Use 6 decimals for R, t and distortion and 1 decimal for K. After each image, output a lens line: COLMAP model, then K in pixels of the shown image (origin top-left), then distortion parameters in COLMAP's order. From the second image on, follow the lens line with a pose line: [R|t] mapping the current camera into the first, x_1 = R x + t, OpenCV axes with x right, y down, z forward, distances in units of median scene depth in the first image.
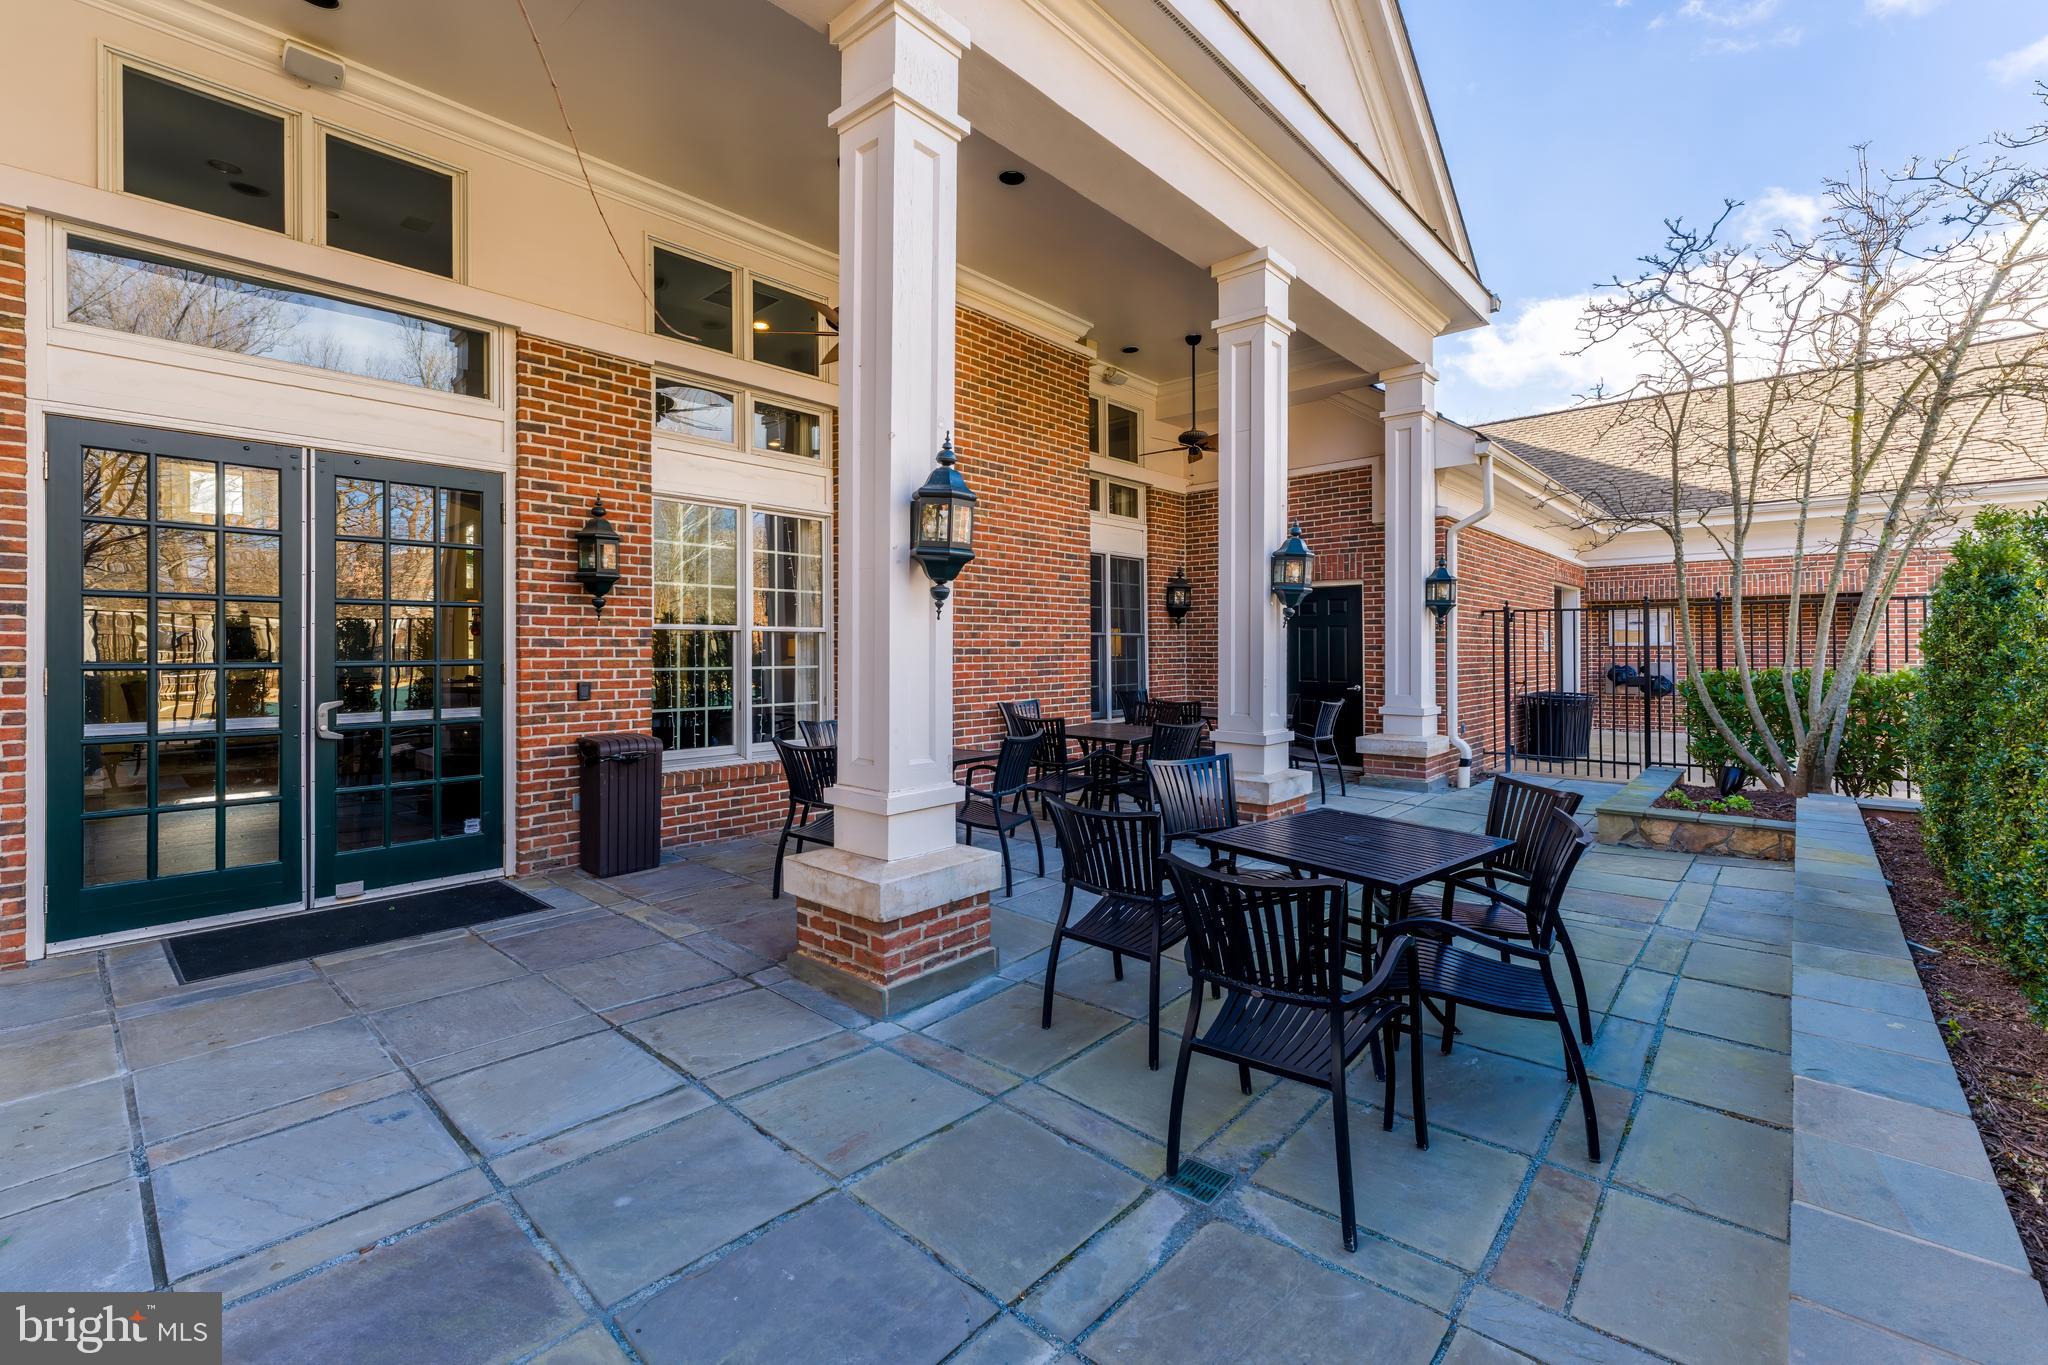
lens RADIAL K [[852.2, 0, 1023.6], [0, 852.2, 638.3], [0, 0, 1]] dist [-0.000524, -0.000117]
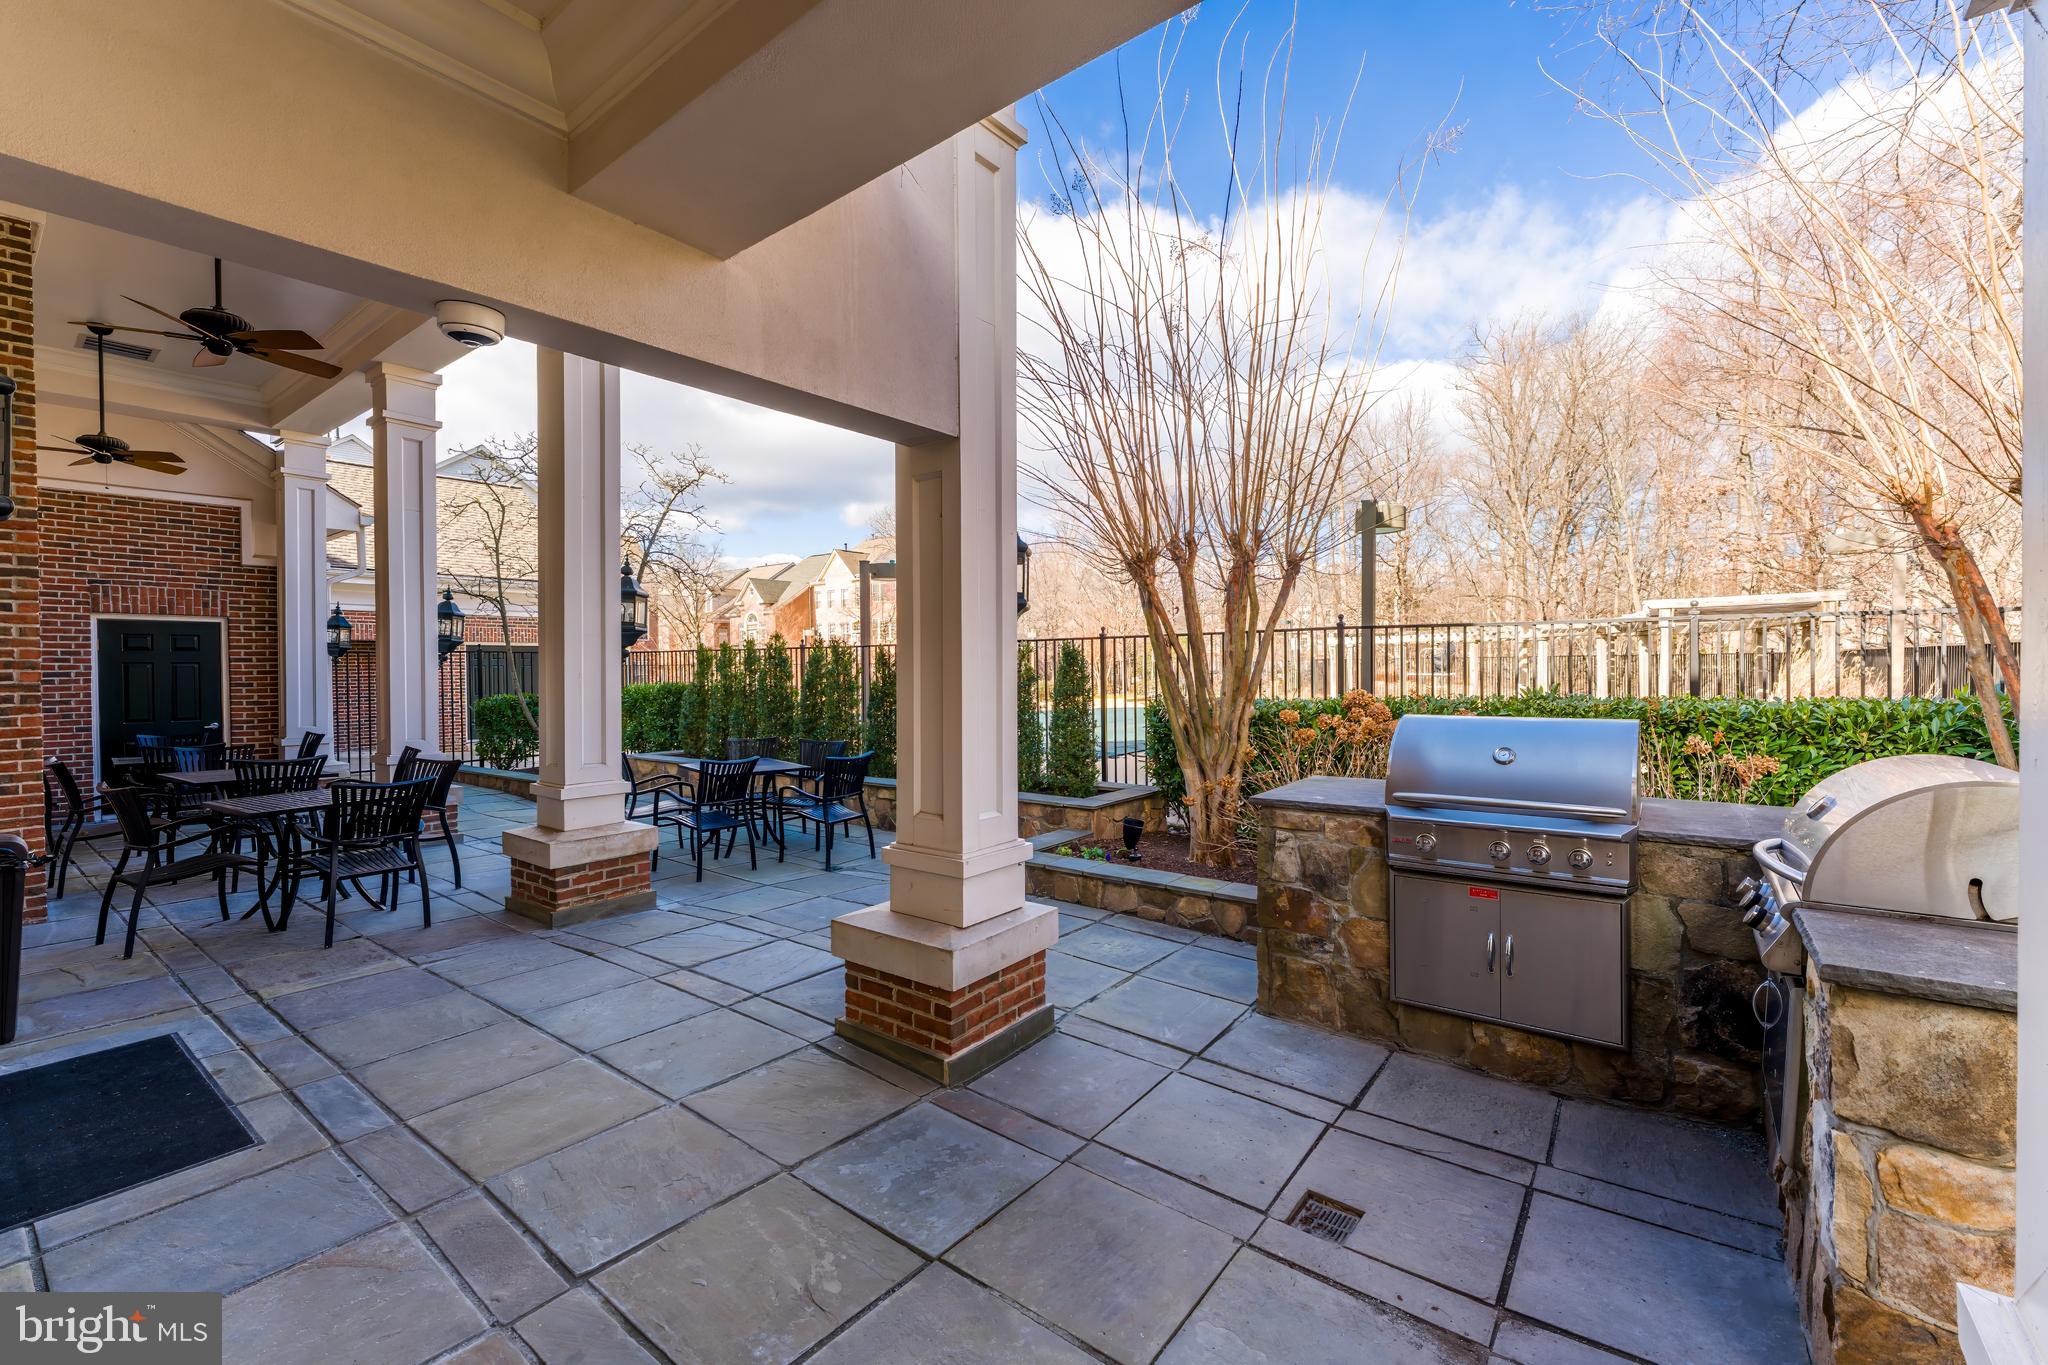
lens RADIAL K [[852.2, 0, 1023.2], [0, 852.2, 678.8], [0, 0, 1]] dist [-0.000524, -0.000117]
pose [[-0.079489, -0.006682, 0.996813, -1.667942], [-0.000815, 0.999978, 0.006638, -0.012143], [-0.996835, -0.000285, -0.079493, 0.361222]]
